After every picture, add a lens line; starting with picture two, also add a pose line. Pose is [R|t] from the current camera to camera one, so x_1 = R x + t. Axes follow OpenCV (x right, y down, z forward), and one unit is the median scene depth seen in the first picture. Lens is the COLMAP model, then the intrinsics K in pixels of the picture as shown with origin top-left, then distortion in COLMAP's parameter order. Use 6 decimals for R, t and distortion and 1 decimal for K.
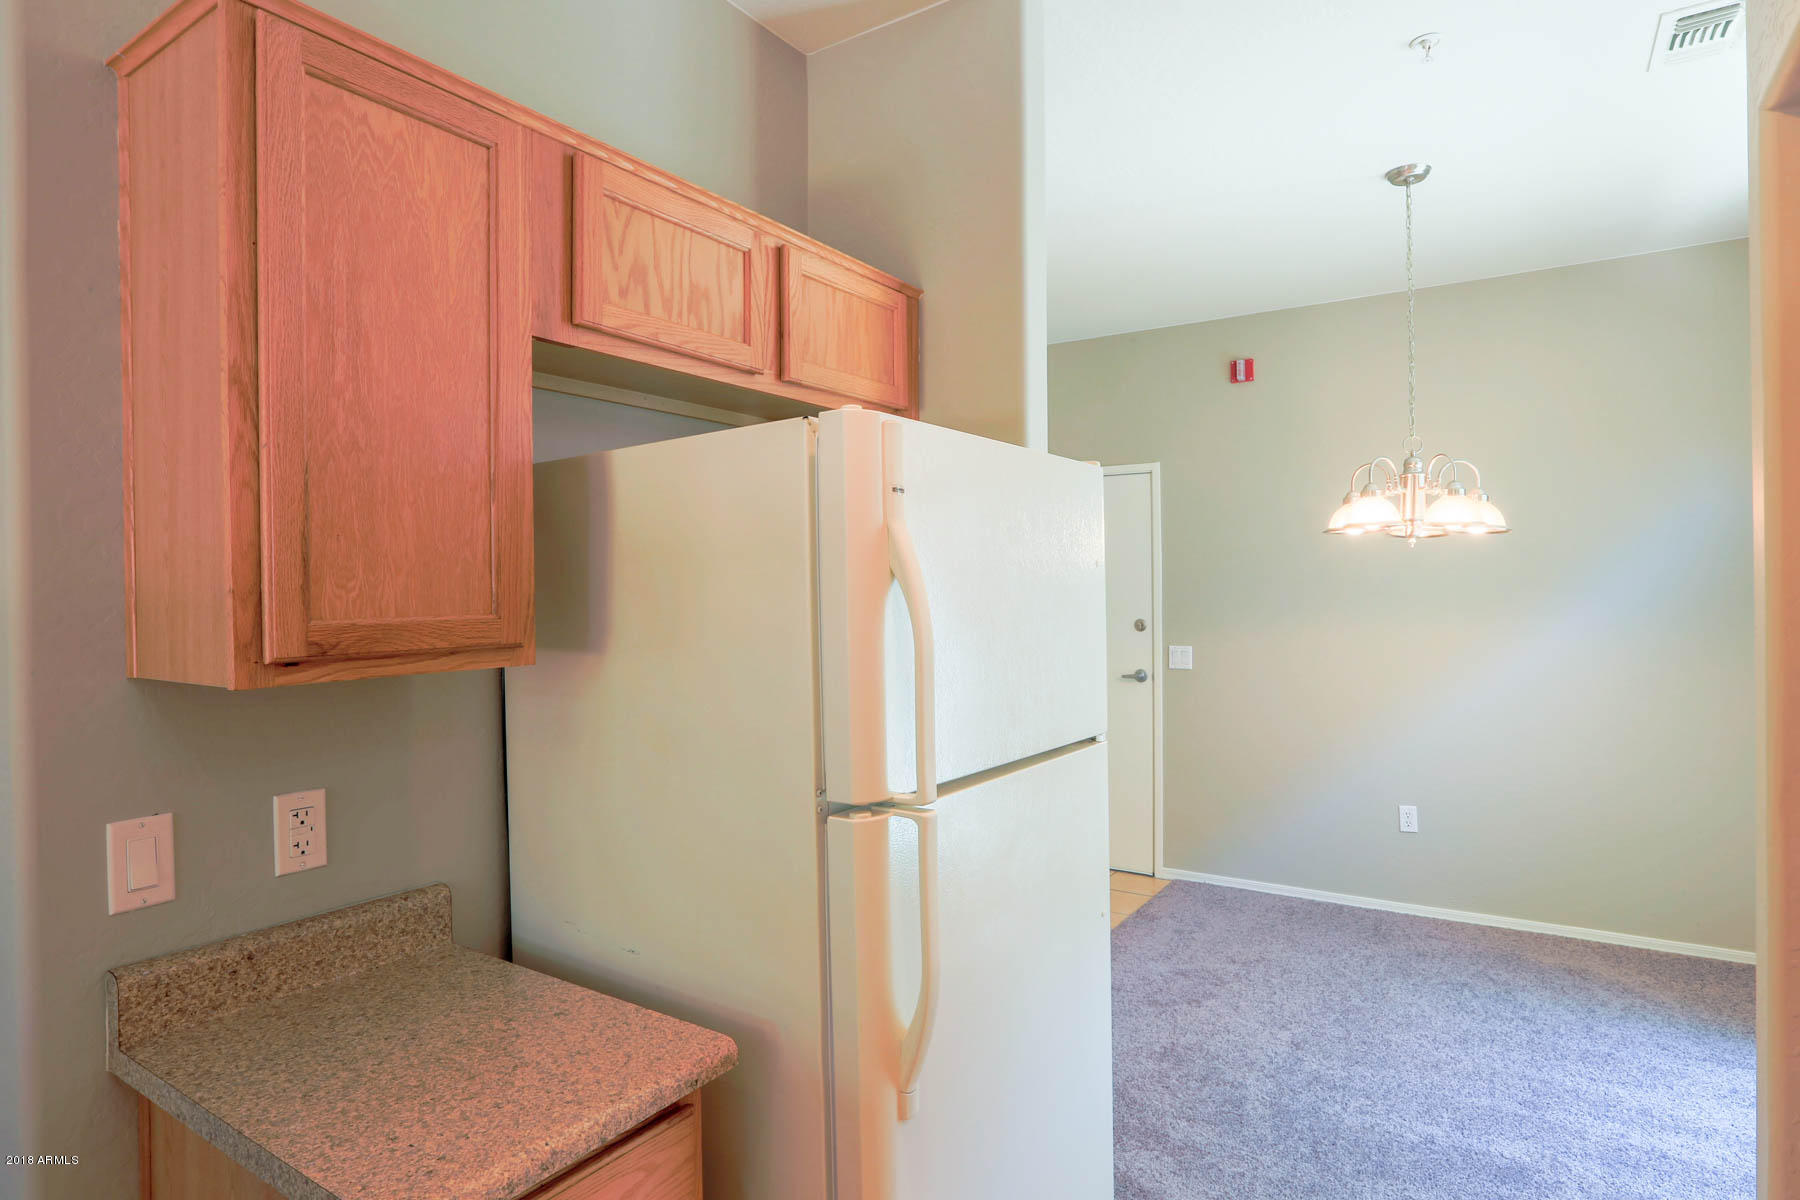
lens RADIAL K [[971.6, 0, 900.0], [0, 971.6, 600.0], [0, 0, 1]] dist [-0.067131, 0.043161]
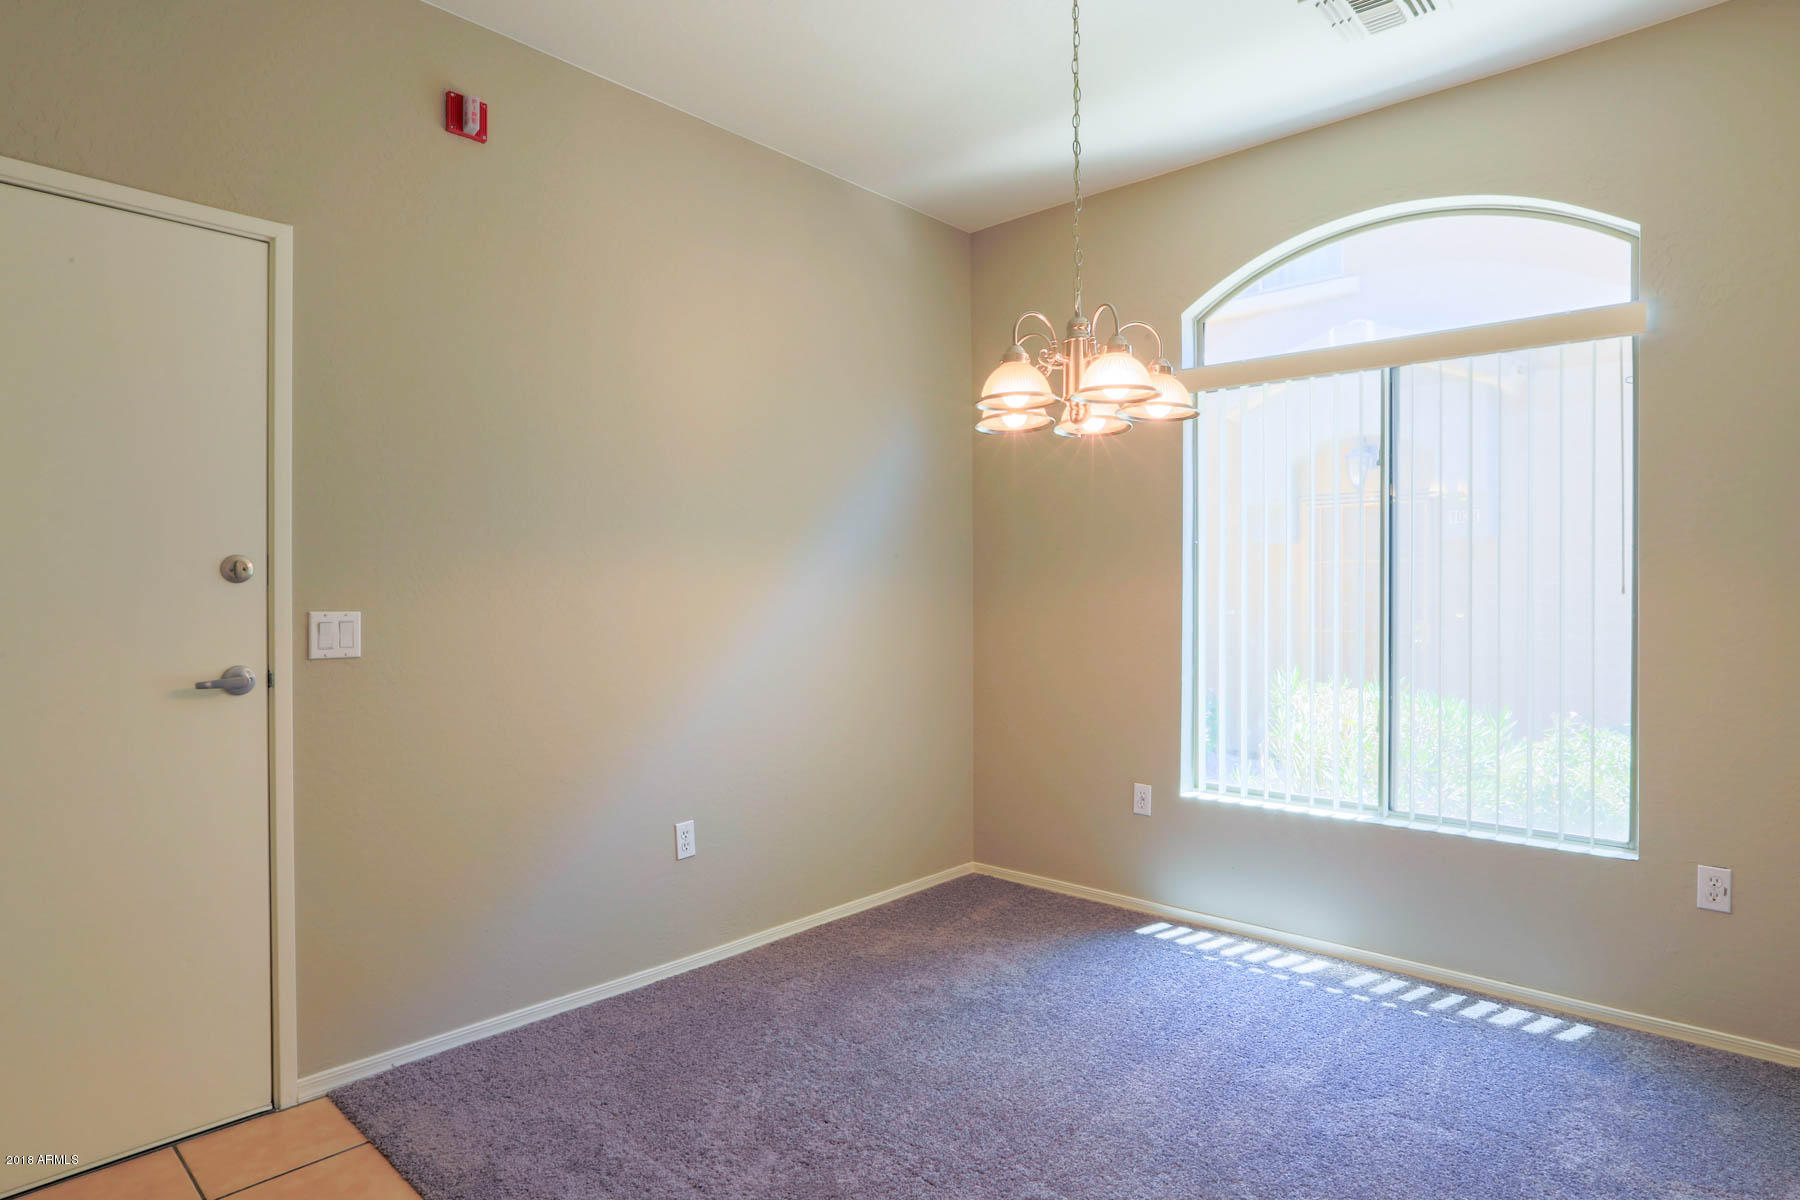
lens RADIAL K [[971.6, 0, 900.0], [0, 971.6, 600.0], [0, 0, 1]] dist [-0.067131, 0.043161]
pose [[0.153606, 0.004744, 0.988121, -0.156858], [0.010799, 0.999921, -0.006480, 0.050901], [-0.988073, 0.011666, 0.153543, 0.681933]]
